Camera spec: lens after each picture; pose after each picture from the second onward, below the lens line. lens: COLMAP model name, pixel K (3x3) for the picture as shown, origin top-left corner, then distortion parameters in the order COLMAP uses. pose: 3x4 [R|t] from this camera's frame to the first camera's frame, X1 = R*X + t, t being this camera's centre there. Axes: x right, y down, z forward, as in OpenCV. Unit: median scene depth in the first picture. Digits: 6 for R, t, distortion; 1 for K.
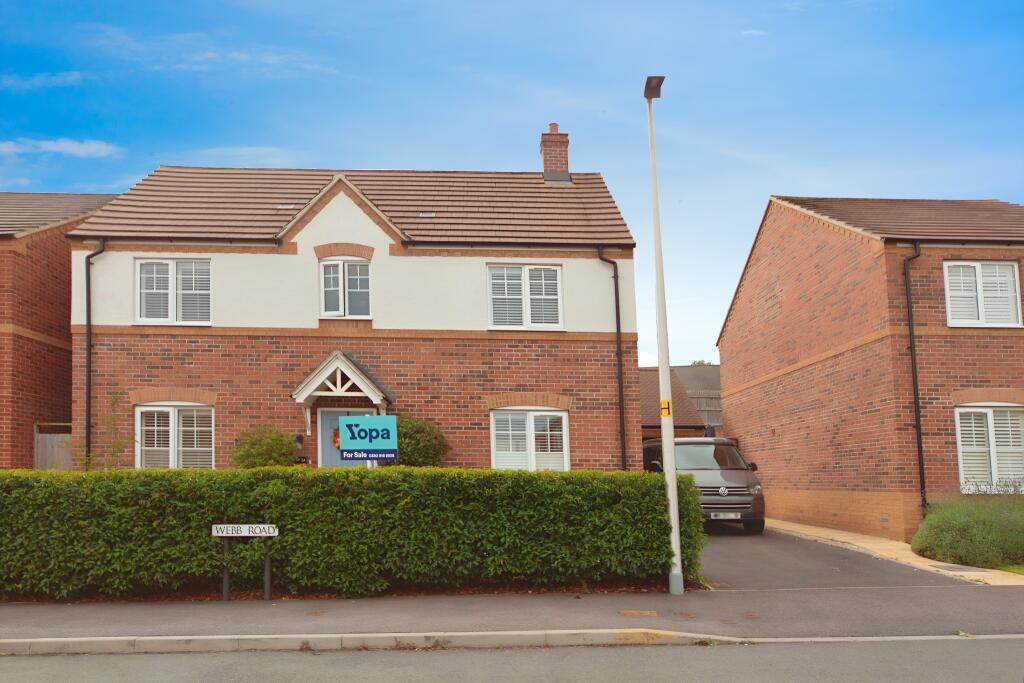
lens RADIAL K [[703.7, 0, 509.0], [0, 703.7, 429.6], [0, 0, 1]] dist [-0.009375, -0.001872]
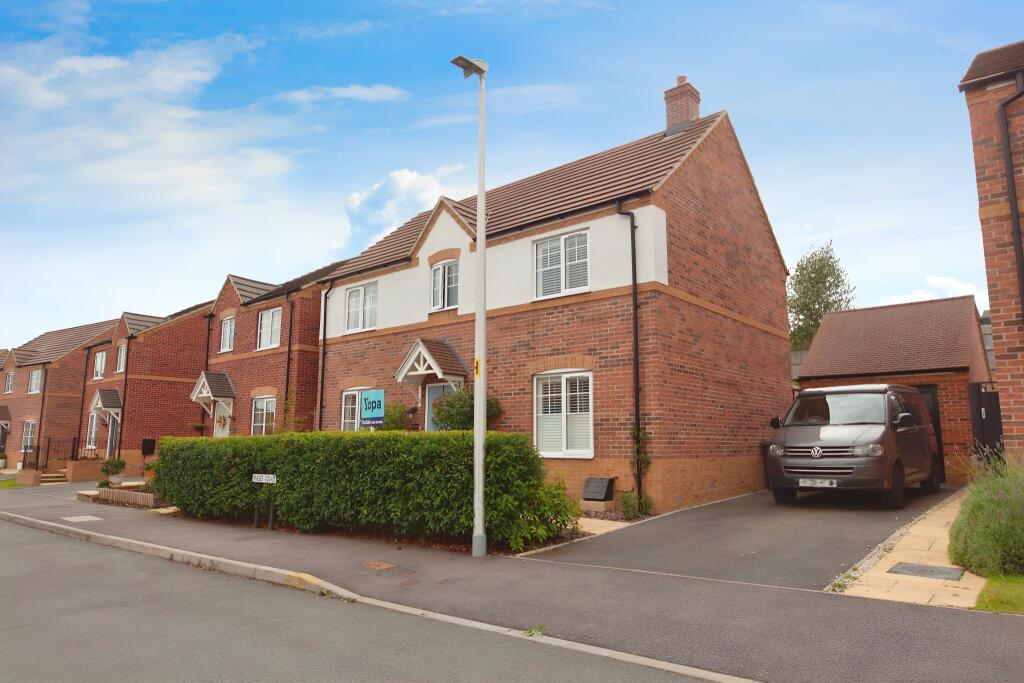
lens RADIAL K [[657.1, 0, 512.3], [0, 657.1, 341.4], [0, 0, 1]] dist [-0.006027, 0.002585]
pose [[0.743578, -0.110591, -0.659440, 0.616836], [0.055513, 0.993033, -0.103940, 0.022869], [0.666341, 0.040680, 0.744537, 0.227849]]
